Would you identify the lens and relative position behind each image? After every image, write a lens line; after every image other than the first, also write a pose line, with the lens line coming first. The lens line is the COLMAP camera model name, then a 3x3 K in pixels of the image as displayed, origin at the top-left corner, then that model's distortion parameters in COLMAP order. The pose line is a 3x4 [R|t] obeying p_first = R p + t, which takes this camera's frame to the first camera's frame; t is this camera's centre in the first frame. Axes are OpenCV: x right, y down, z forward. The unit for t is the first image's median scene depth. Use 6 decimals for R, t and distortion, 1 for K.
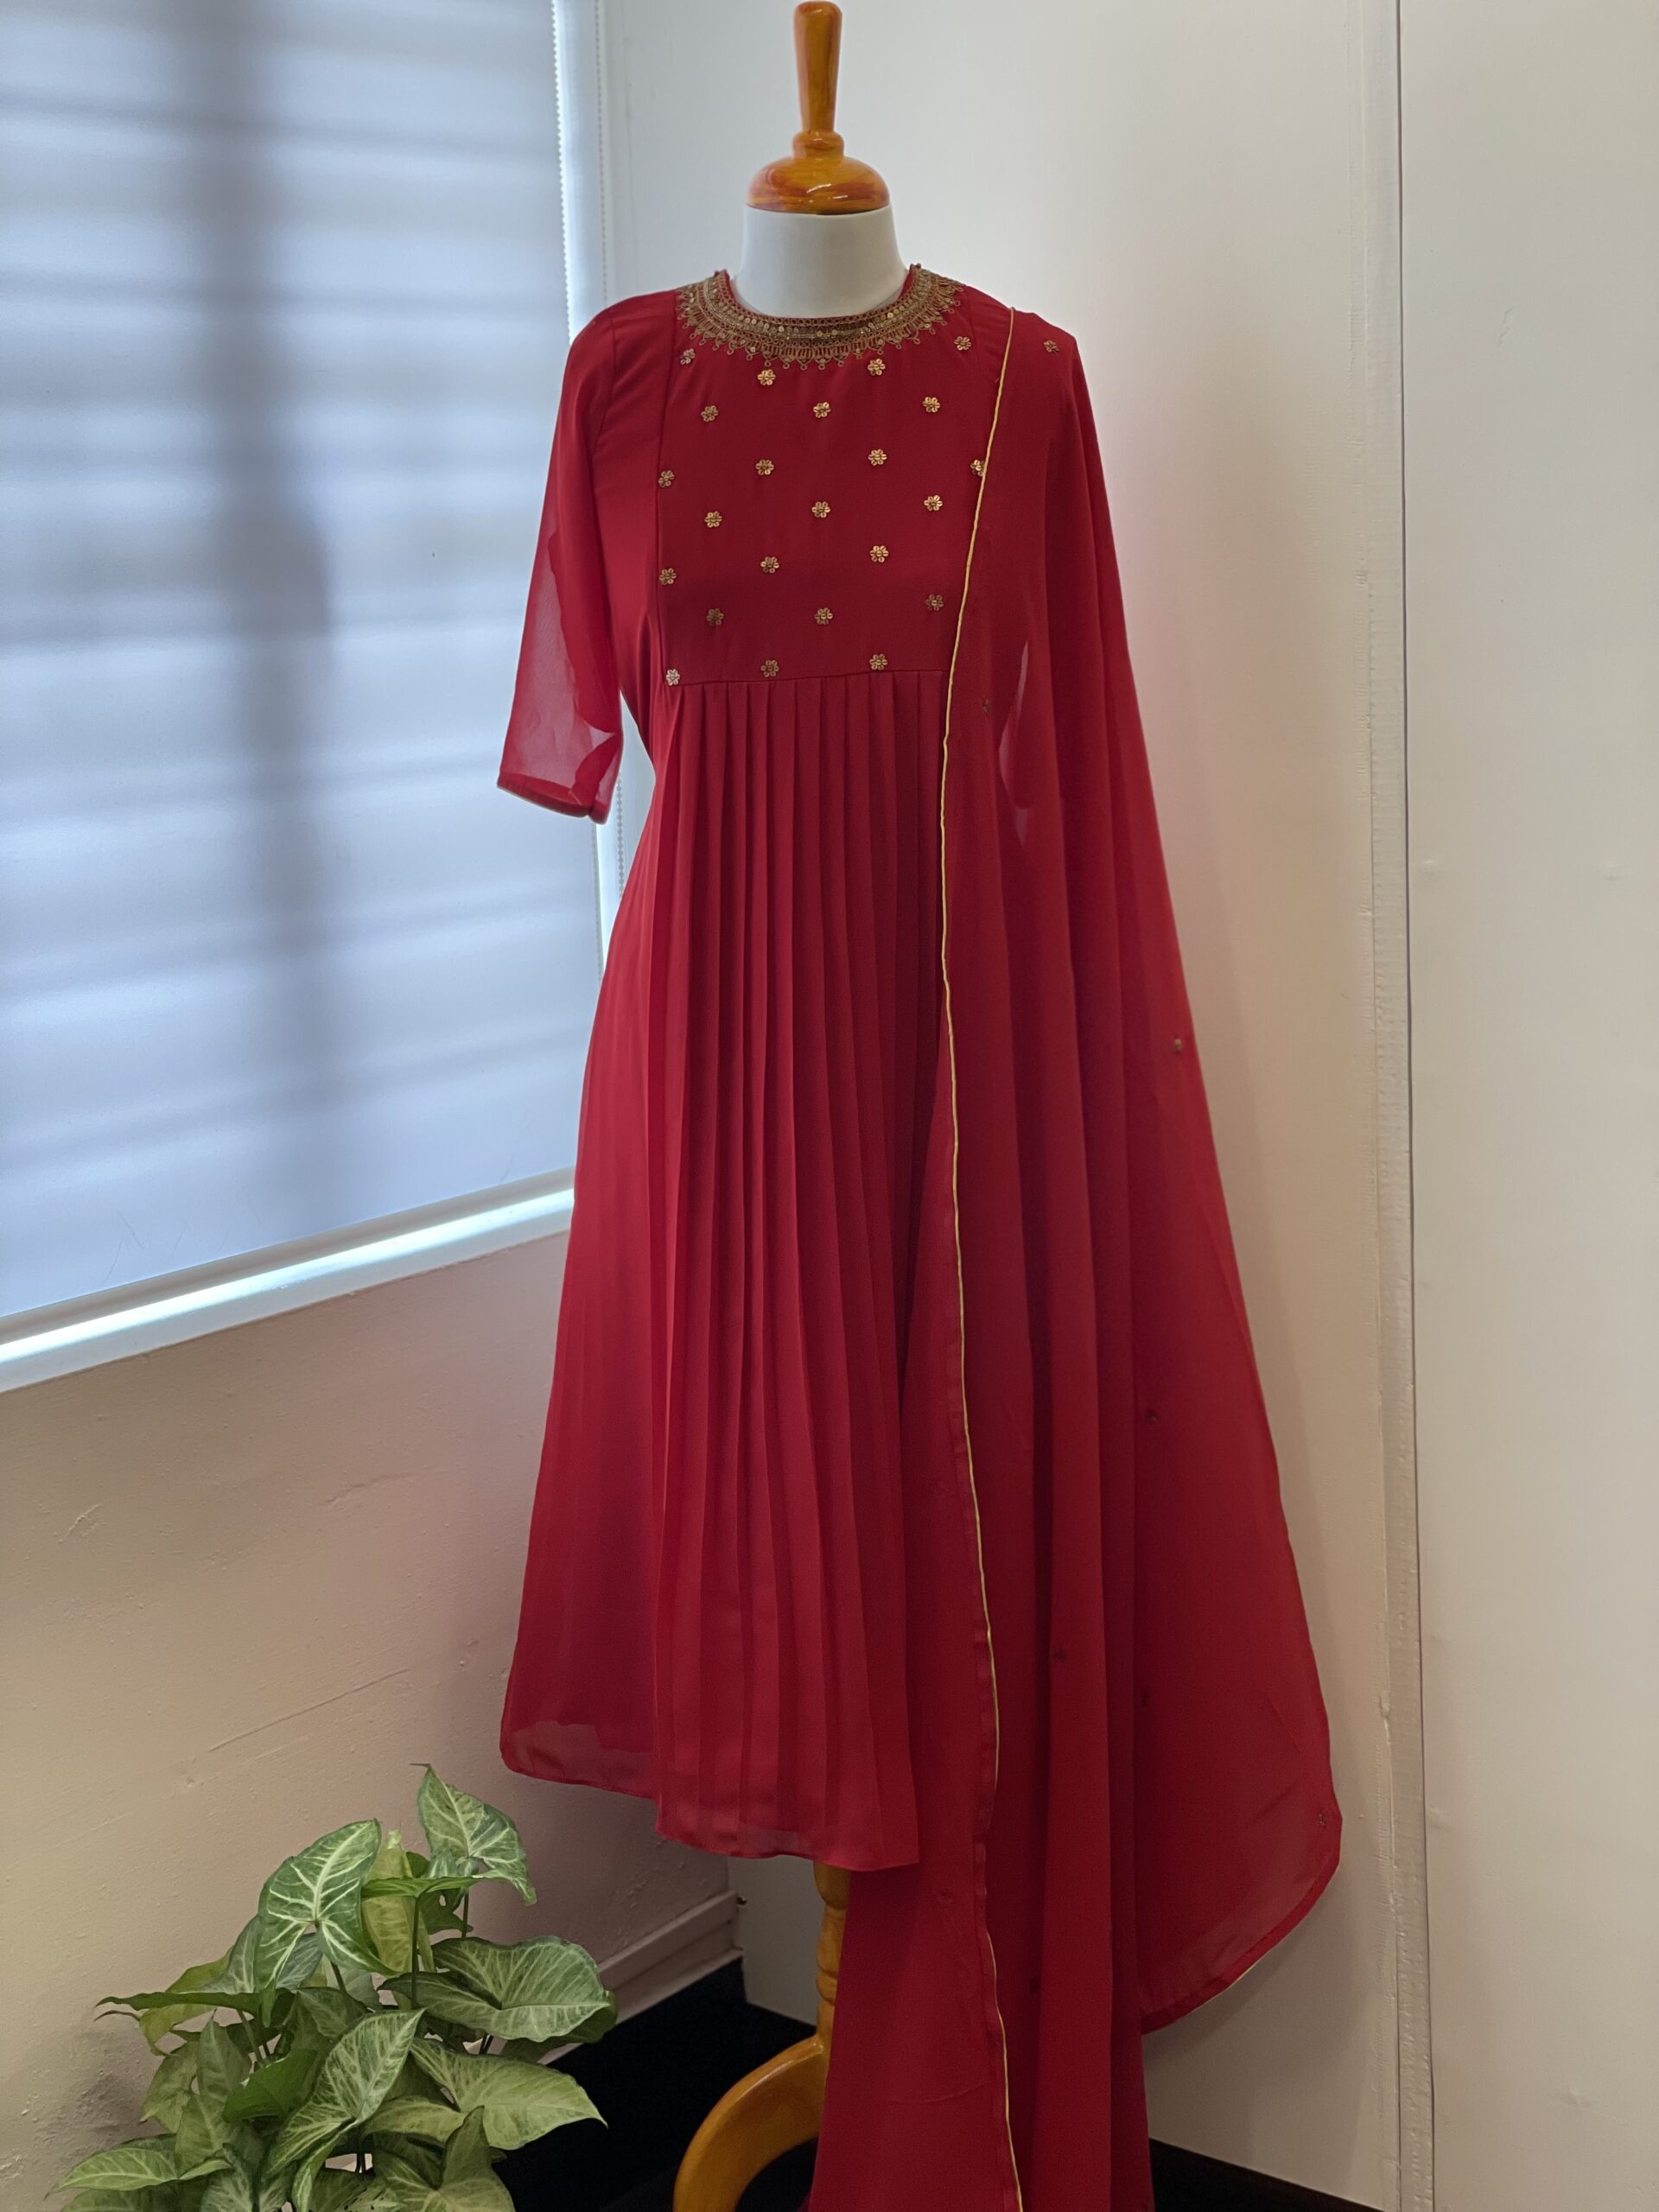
lens RADIAL K [[3283.3, 0, 825.8], [0, 3283.3, 1045.1], [0, 0, 1]] dist [0.234885, -0.860137]
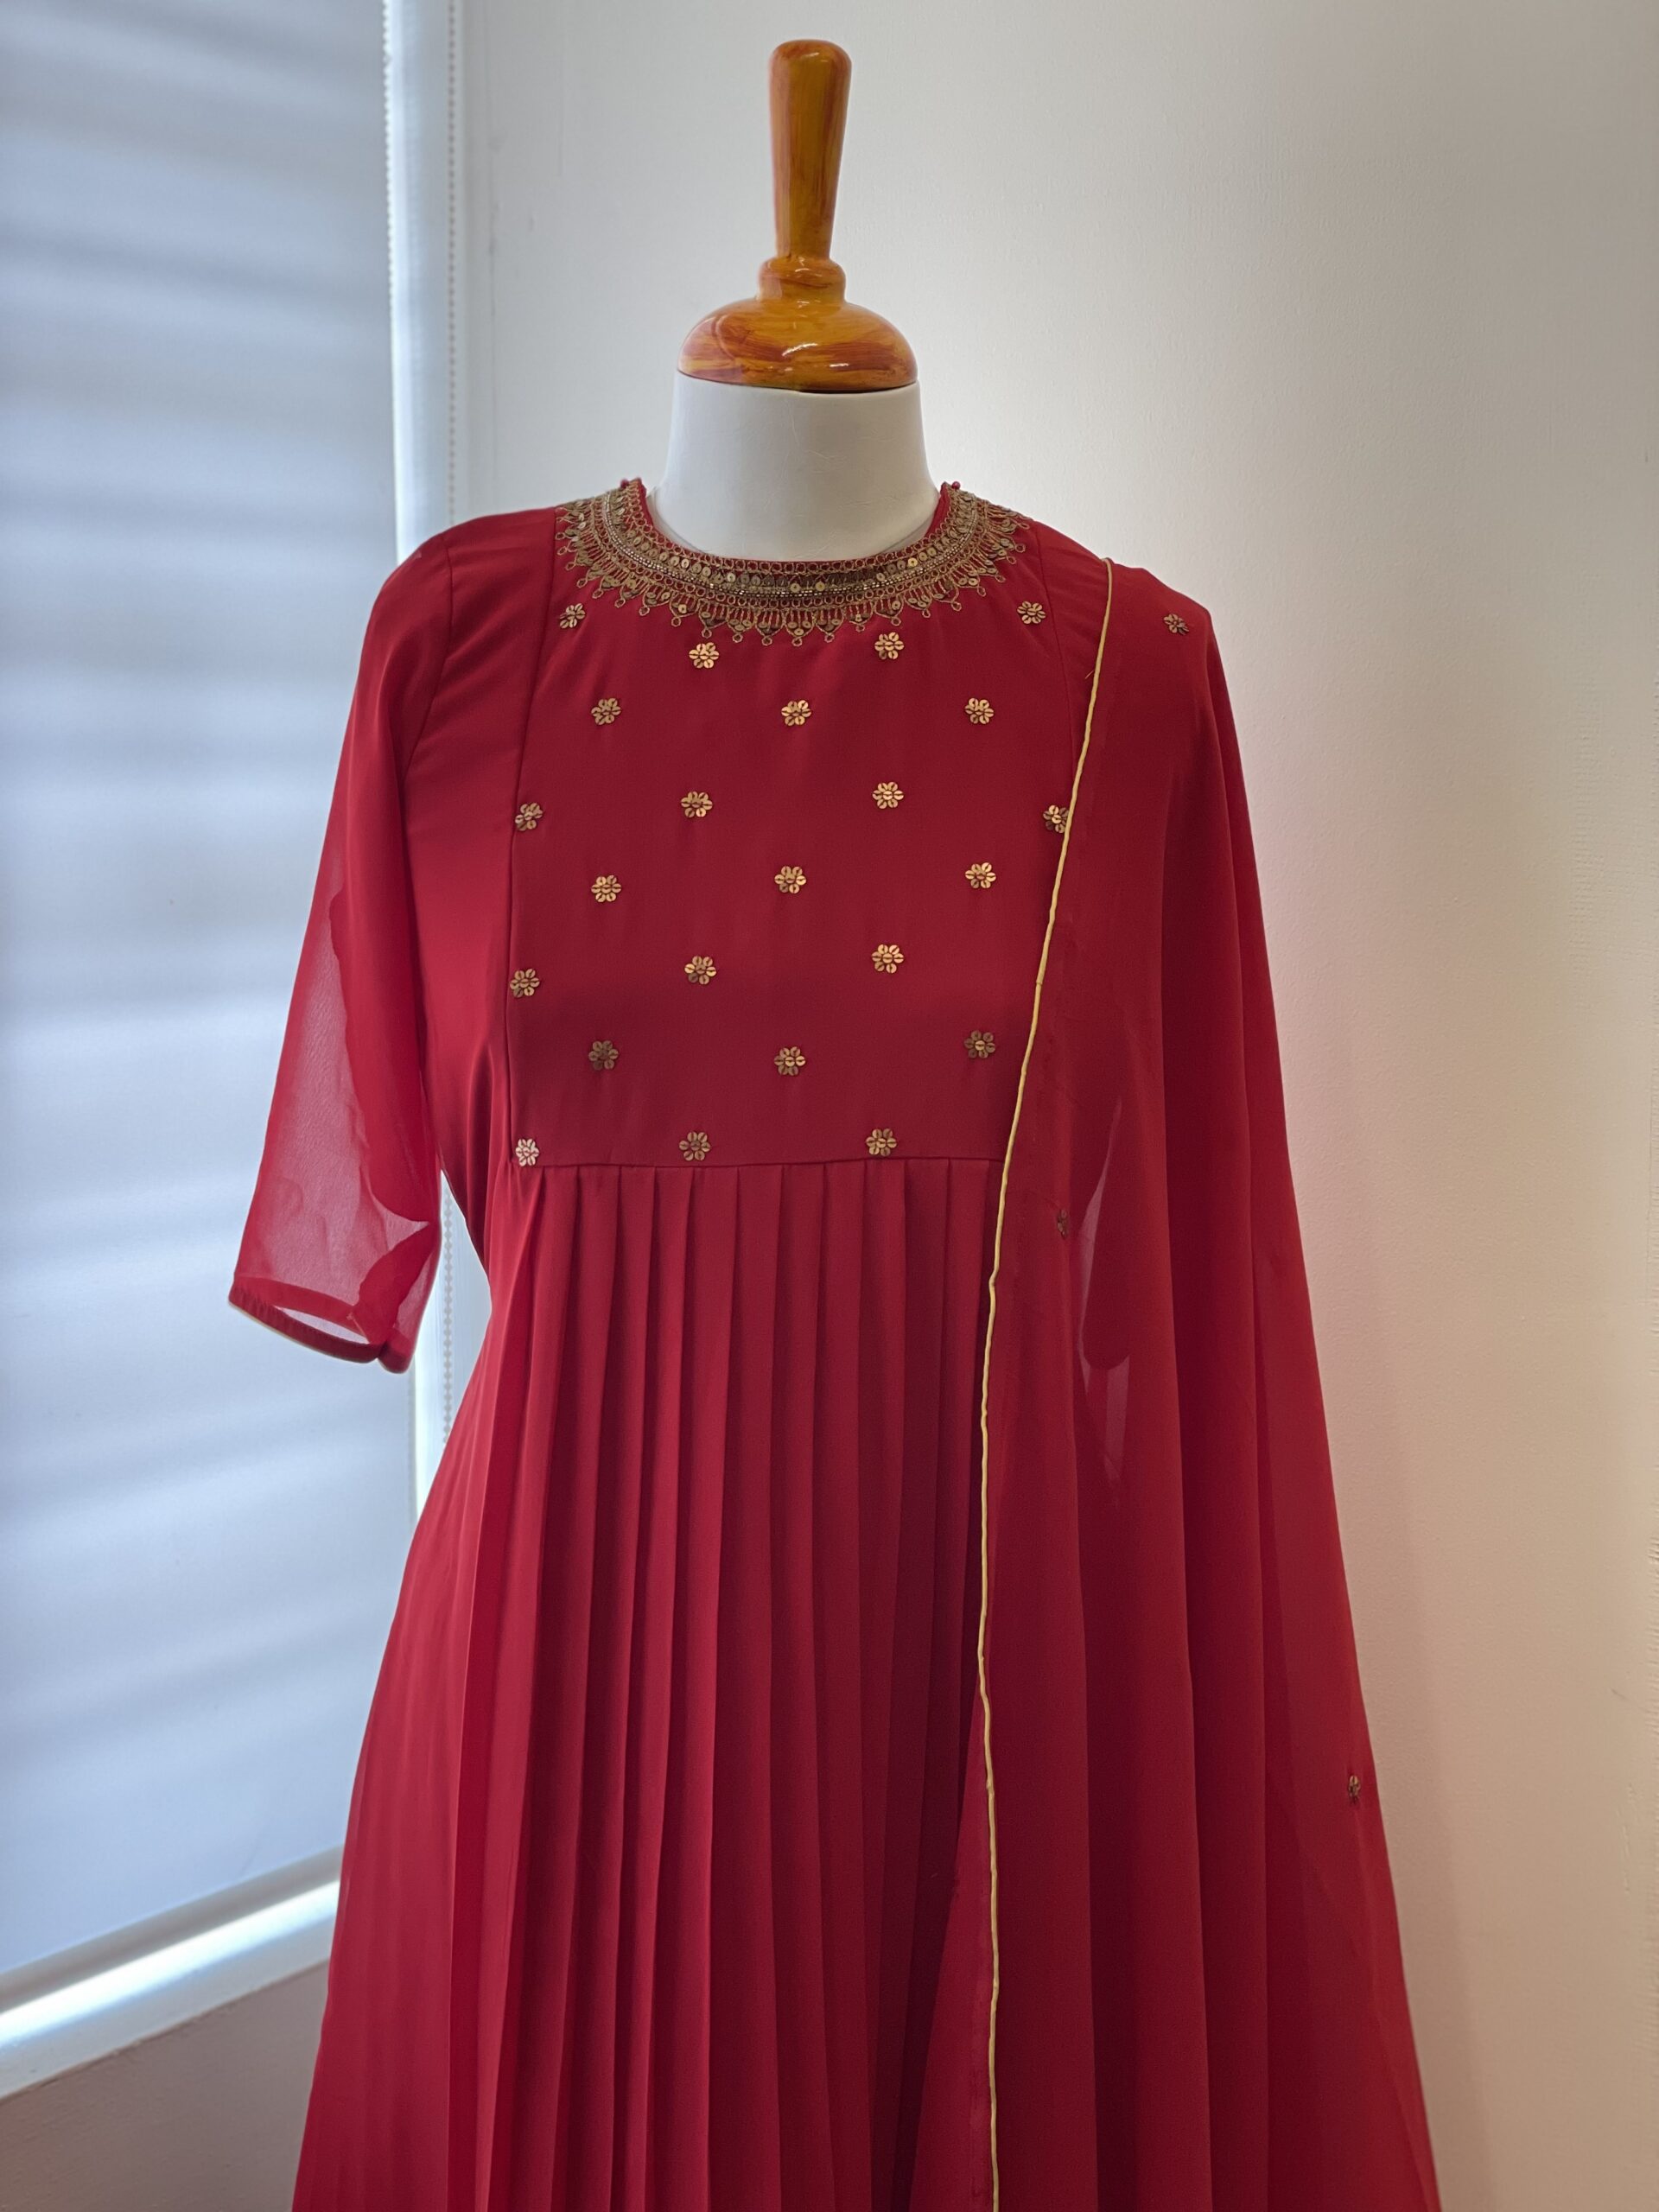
lens RADIAL K [[3213.6, 0, 839.6], [0, 3213.6, 1053.8], [0, 0, 1]] dist [0.084169, 0.102467]
pose [[0.998348, 0.032873, 0.047116, -0.018356], [-0.029726, 0.997376, -0.066004, -0.092162], [-0.049162, 0.064494, 0.996706, 0.423430]]
